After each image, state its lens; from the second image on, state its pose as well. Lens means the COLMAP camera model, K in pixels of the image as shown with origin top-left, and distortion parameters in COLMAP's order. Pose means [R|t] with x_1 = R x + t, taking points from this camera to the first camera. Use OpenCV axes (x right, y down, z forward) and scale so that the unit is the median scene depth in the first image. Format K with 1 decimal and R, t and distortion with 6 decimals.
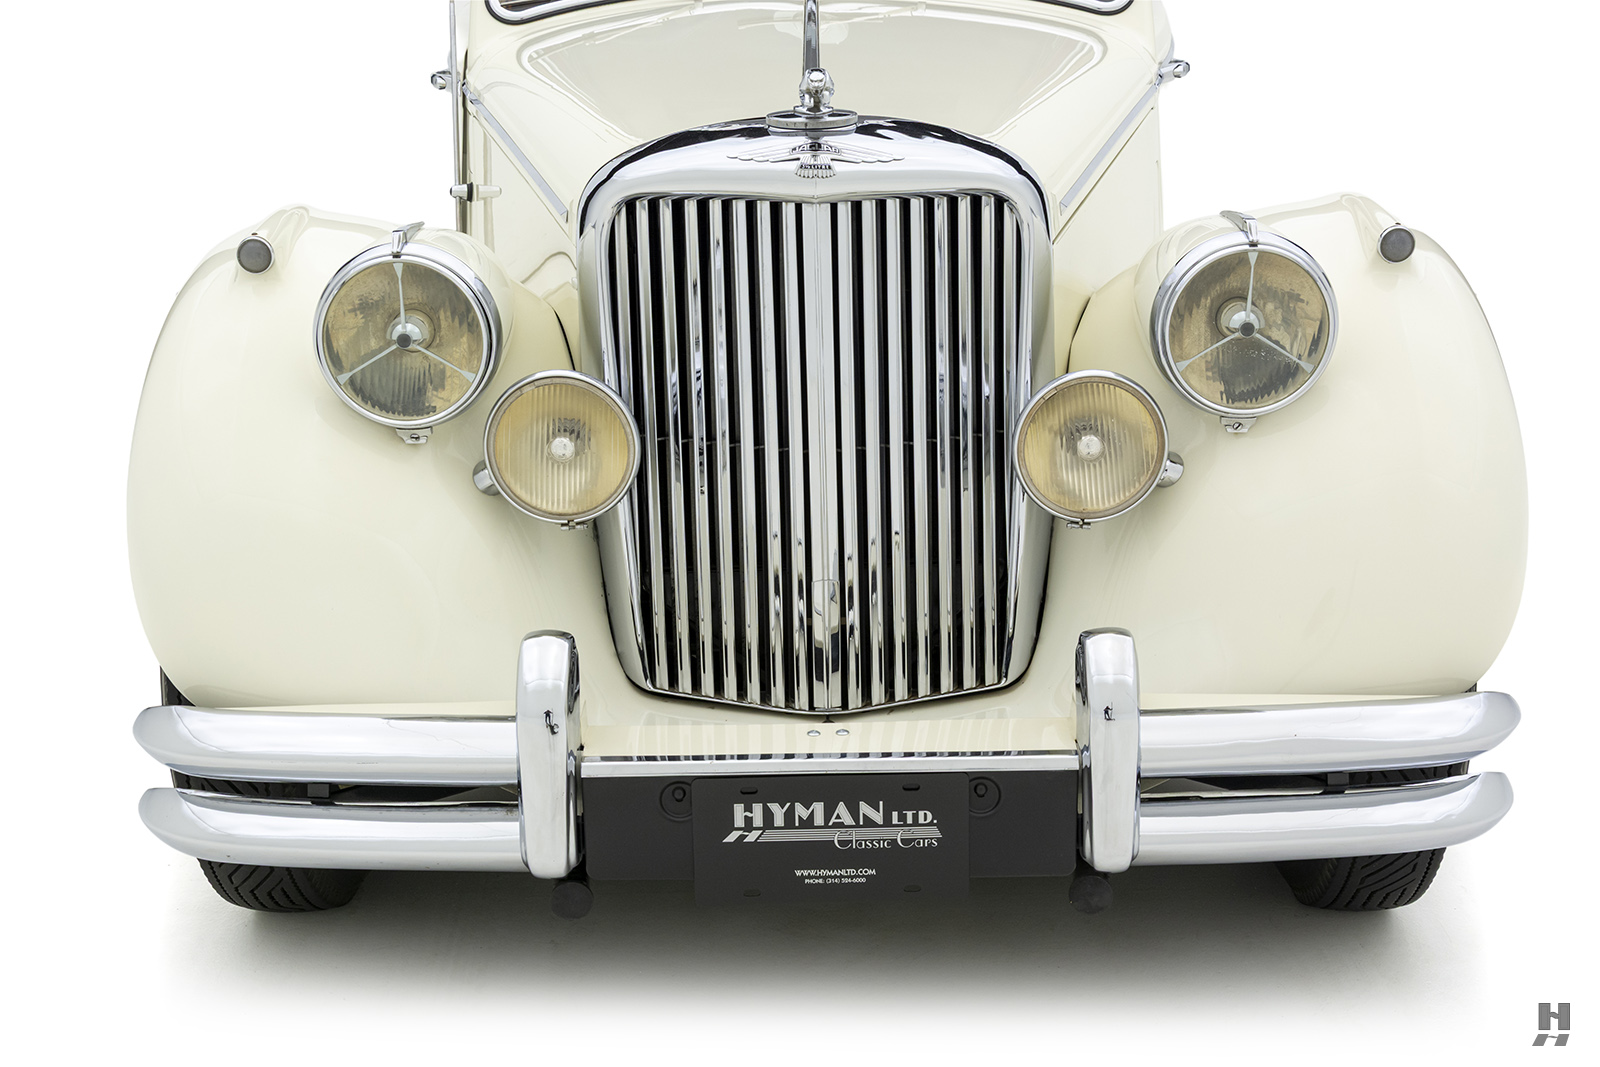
lens RADIAL K [[2166.1, 0, 800.0], [0, 2166.1, 533.5], [0, 0, 1]] dist [-0.065585, 0.028252]
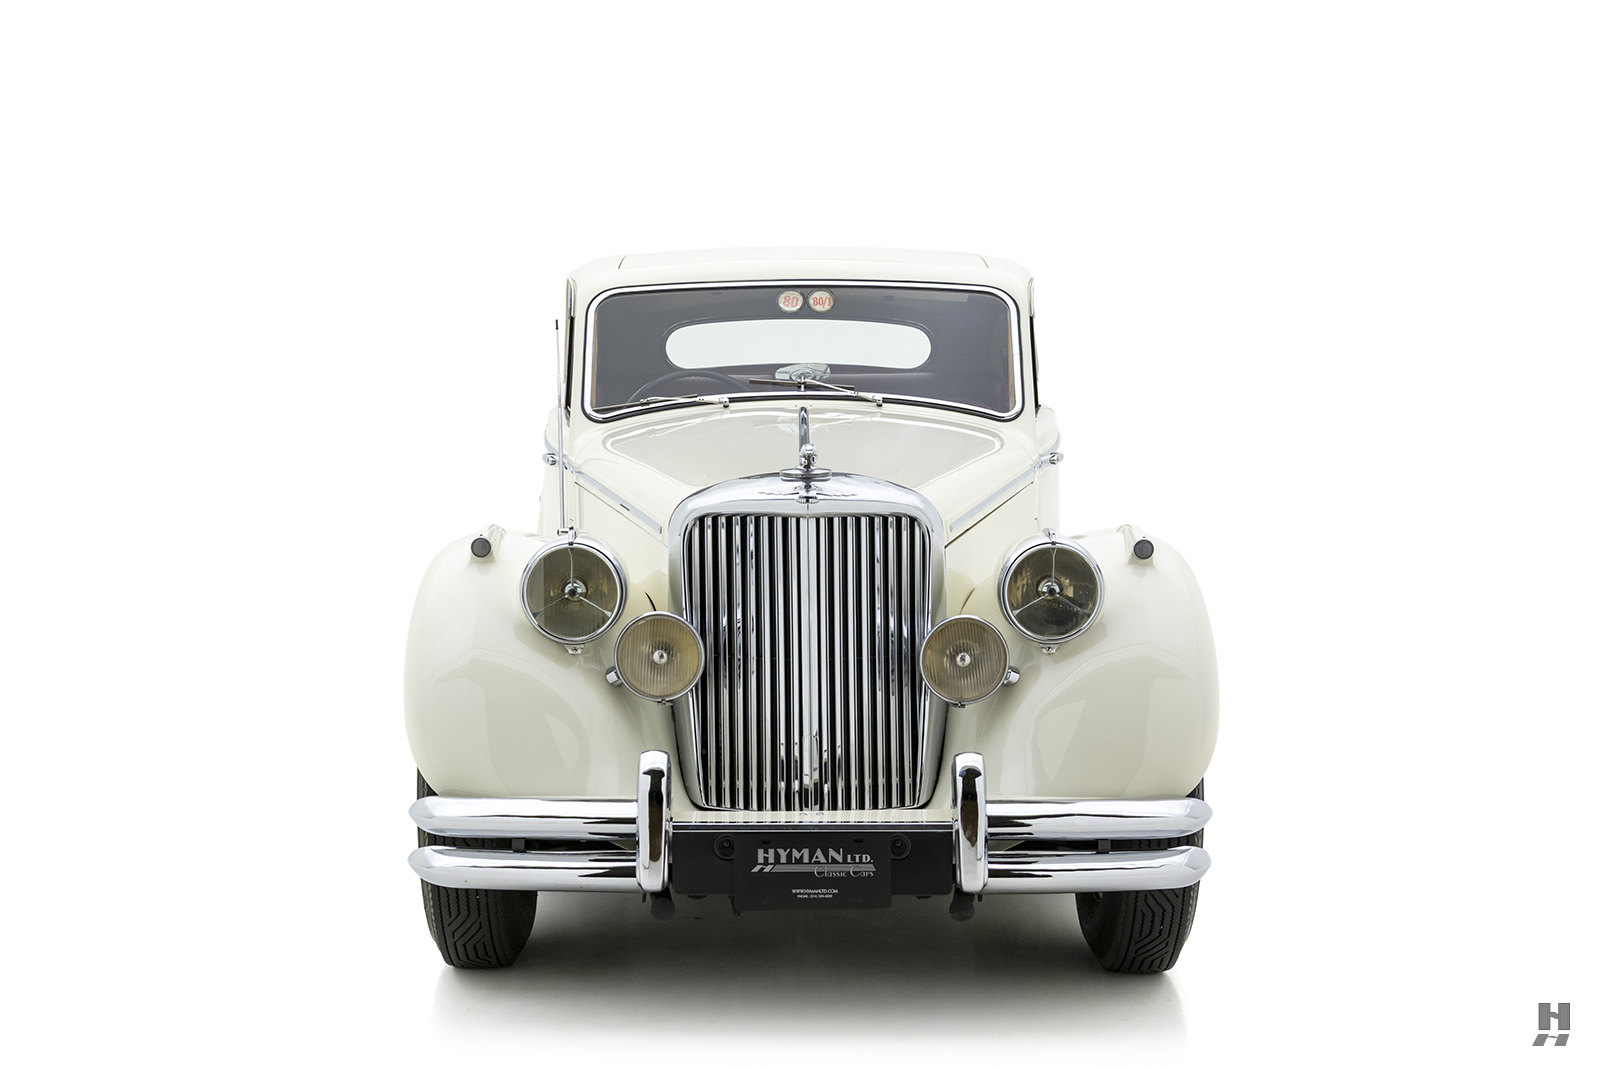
lens RADIAL K [[2403.0, 0, 800.0], [0, 2403.0, 533.5], [0, 0, 1]] dist [0.004912, 0.002204]
pose [[0.999890, 0.012689, 0.007720, -0.013777], [-0.010961, 0.981129, -0.193046, 0.236257], [-0.010024, 0.192940, 0.981159, -0.918831]]
